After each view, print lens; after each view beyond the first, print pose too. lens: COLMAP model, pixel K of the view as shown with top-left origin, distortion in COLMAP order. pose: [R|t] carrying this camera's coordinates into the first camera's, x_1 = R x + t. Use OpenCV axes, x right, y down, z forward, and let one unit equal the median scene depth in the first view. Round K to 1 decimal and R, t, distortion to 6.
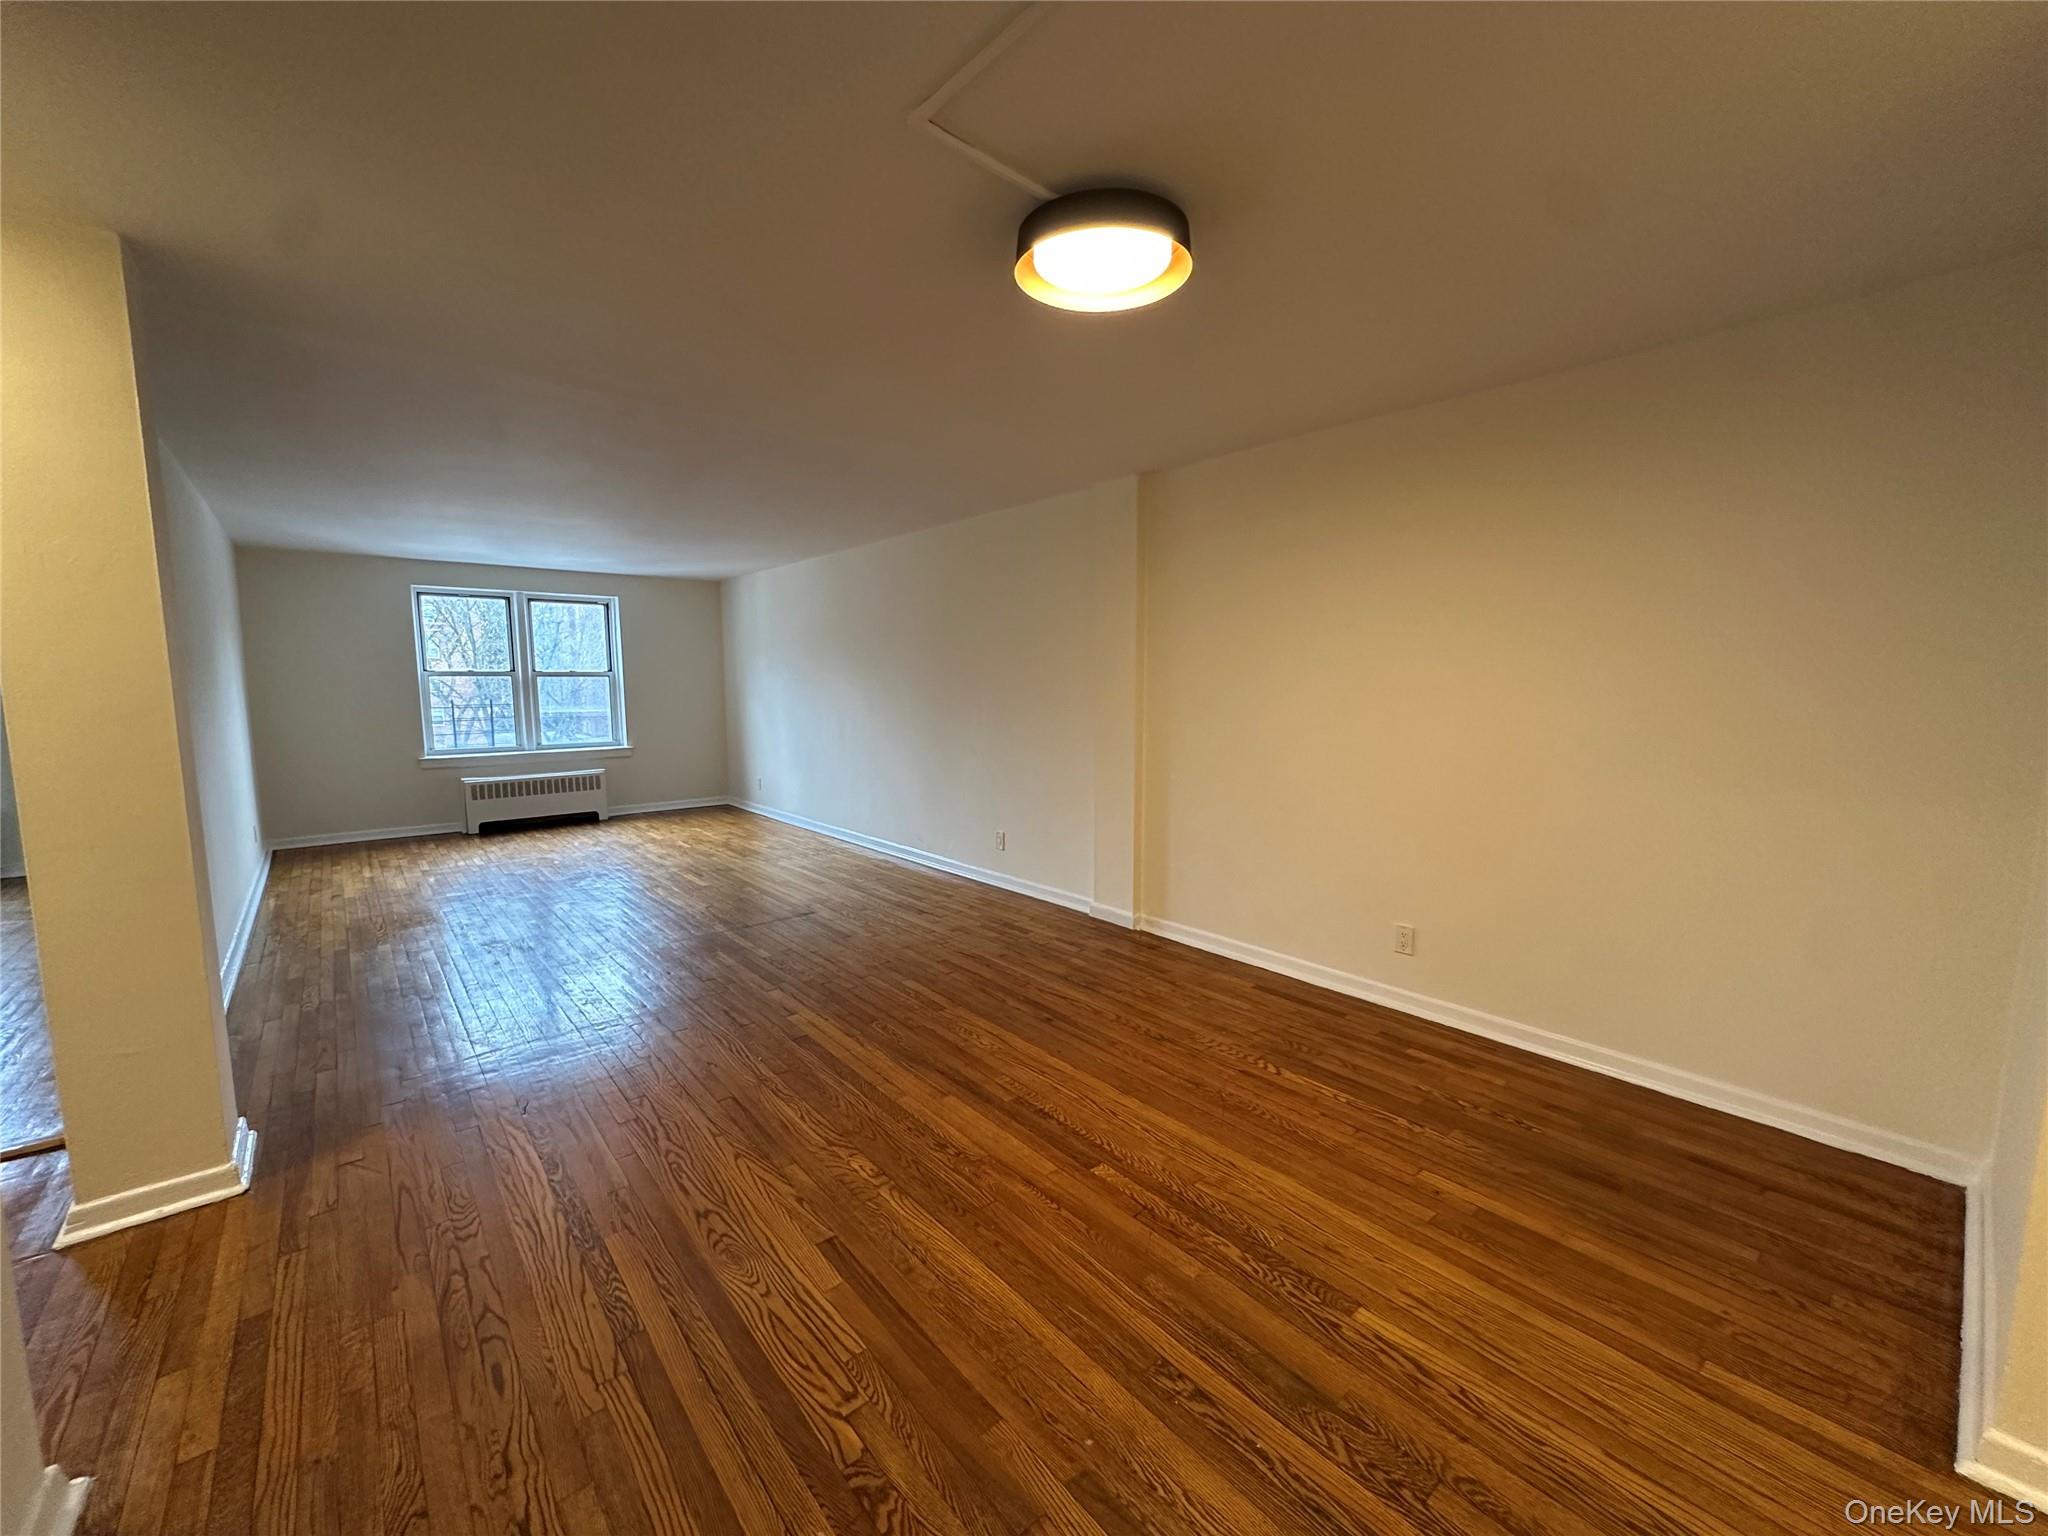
lens RADIAL K [[815.1, 0, 1026.3], [0, 815.1, 771.1], [0, 0, 1]] dist [-0.003732, 0.000760]
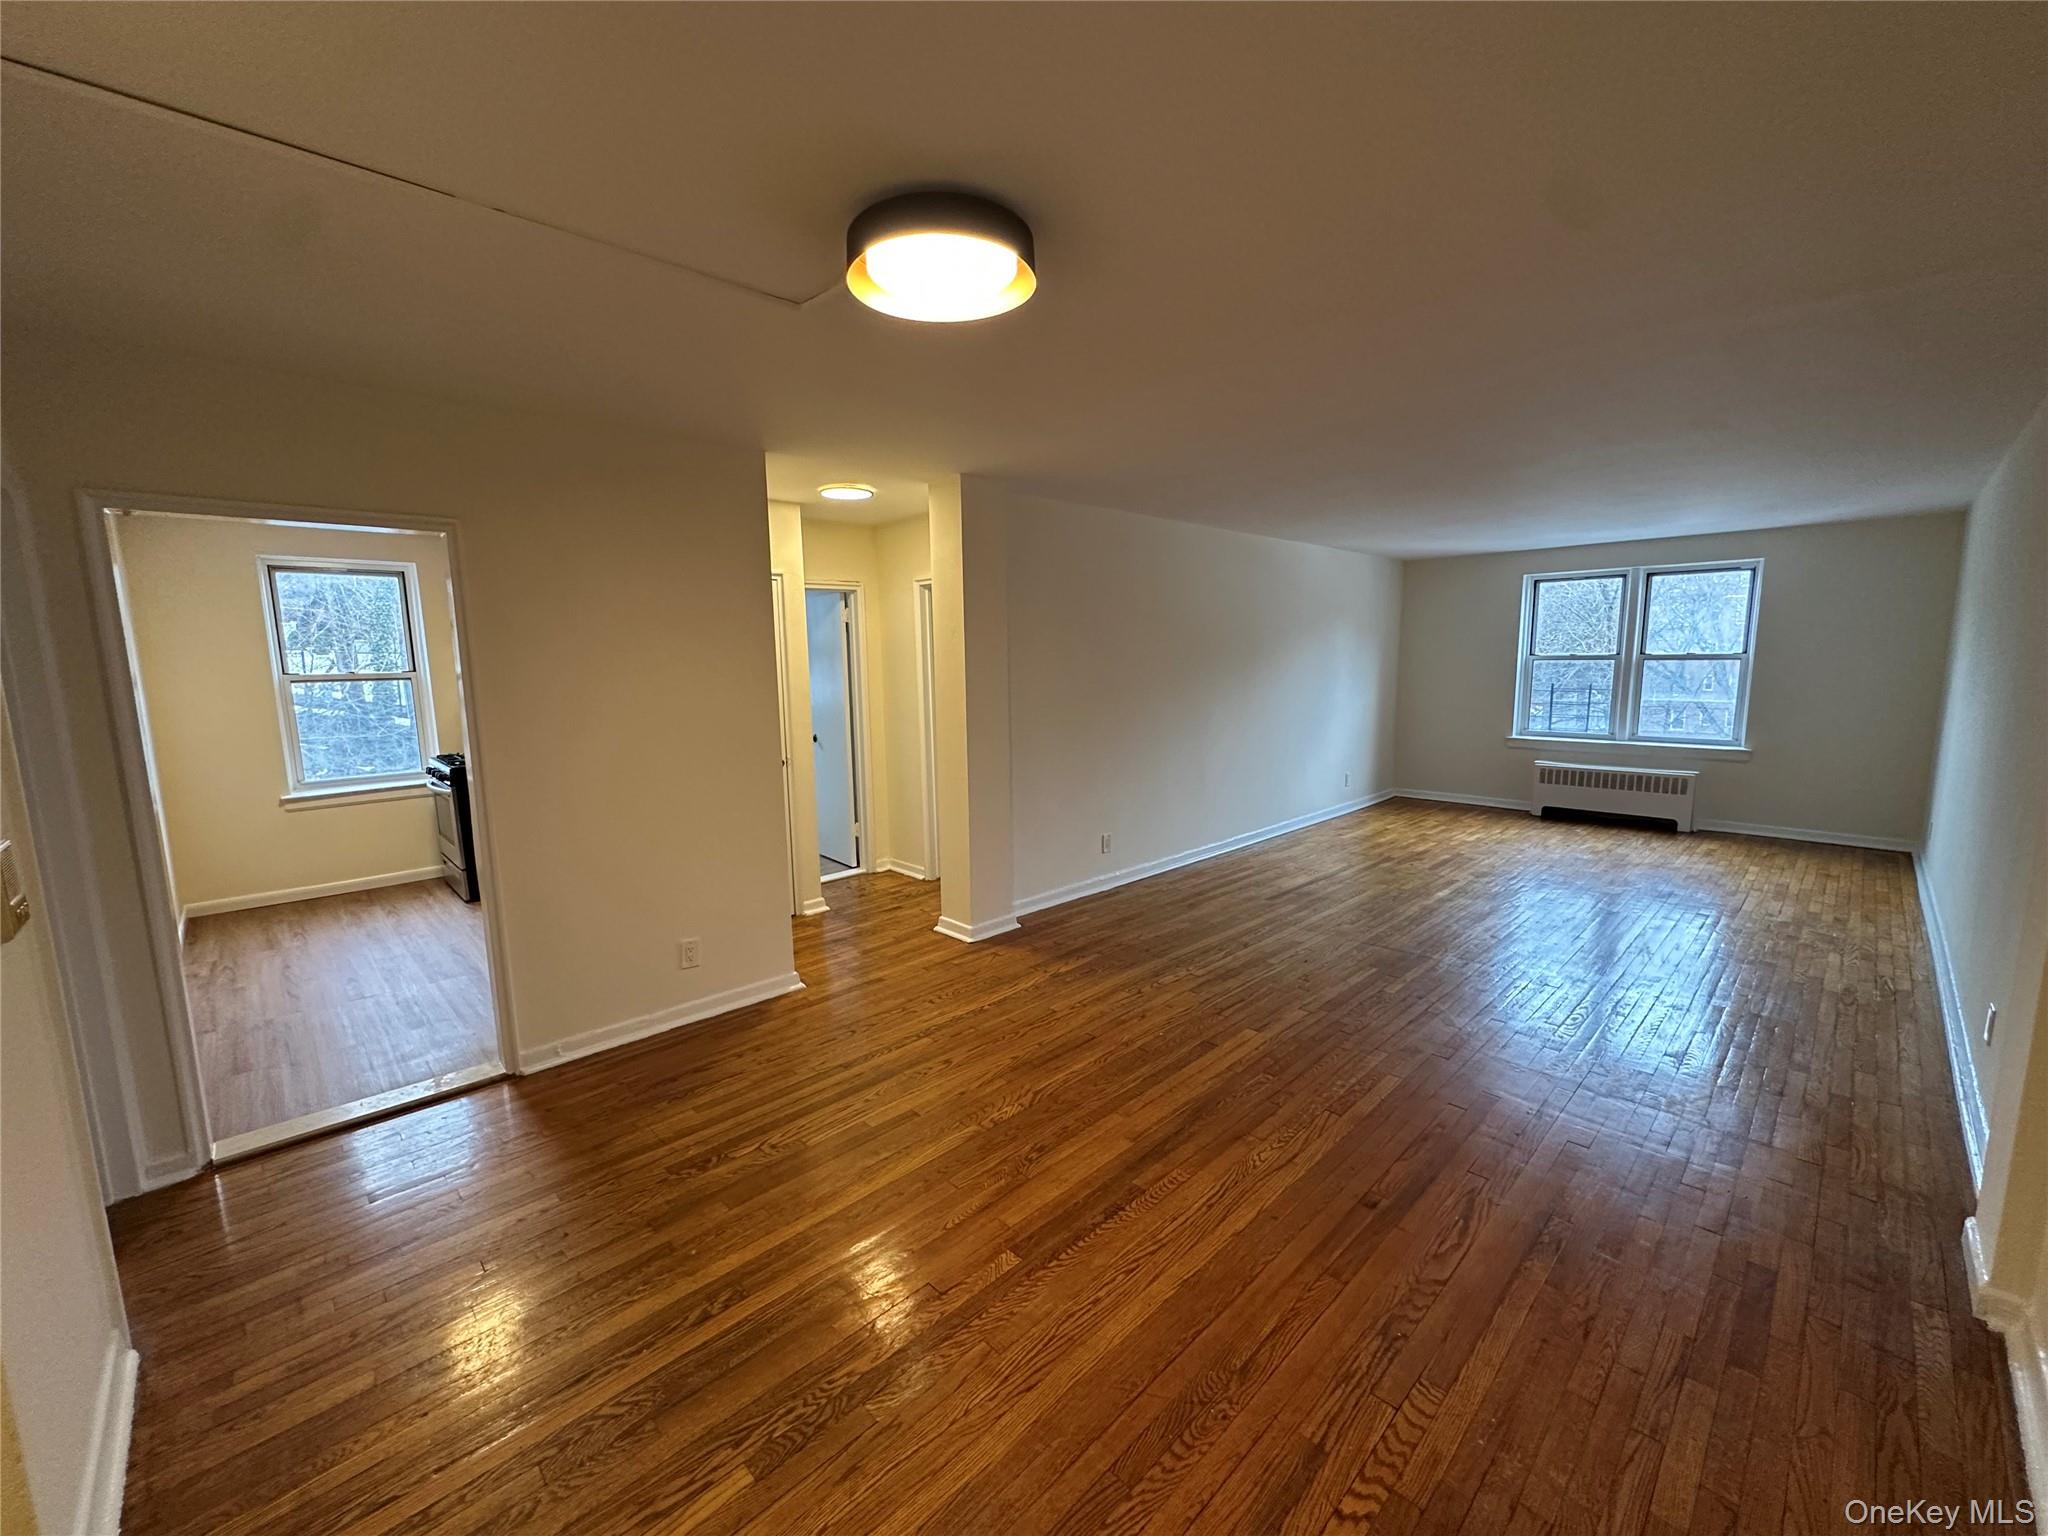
lens RADIAL K [[817.2, 0, 1024.0], [0, 817.2, 768.0], [0, 0, 1]] dist [-0.003425, 0.000170]
pose [[0.062155, 0.138054, -0.988473, 0.462430], [-0.098646, 0.986388, 0.131560, -0.086103], [0.993180, 0.089332, 0.074927, 0.454876]]
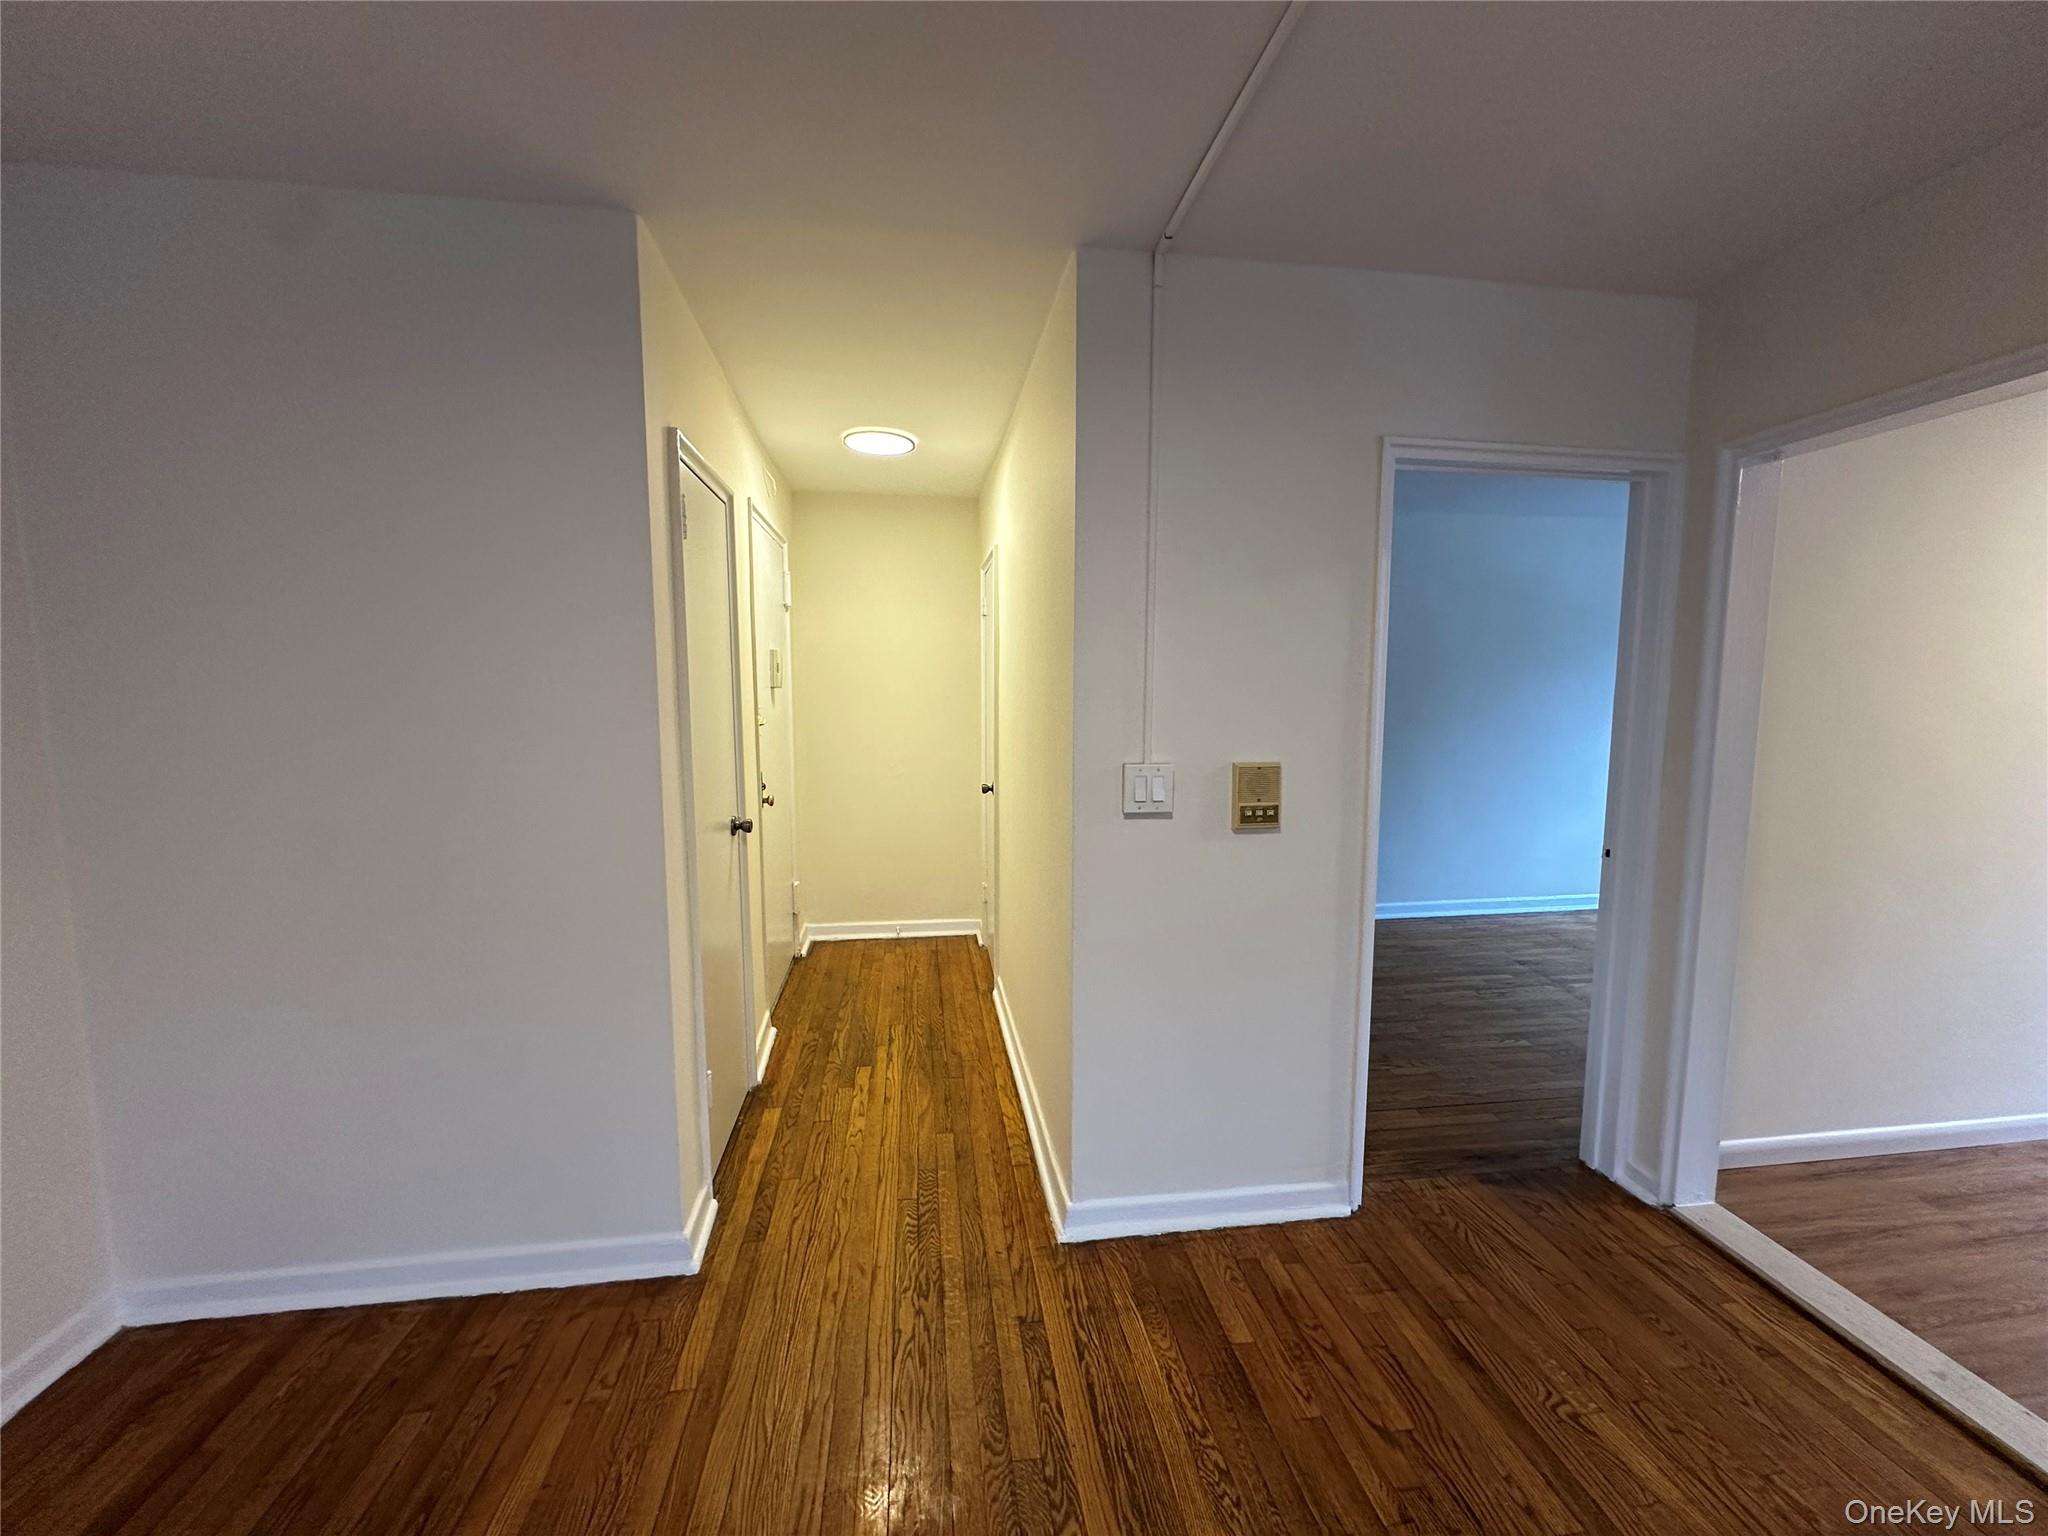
lens RADIAL K [[815.1, 0, 1026.3], [0, 815.1, 771.1], [0, 0, 1]] dist [-0.003732, 0.000760]
pose [[-0.843106, -0.052753, 0.535153, -0.009082], [0.065242, 0.977790, 0.199171, -0.068538], [-0.533775, 0.202837, -0.820939, 0.520940]]
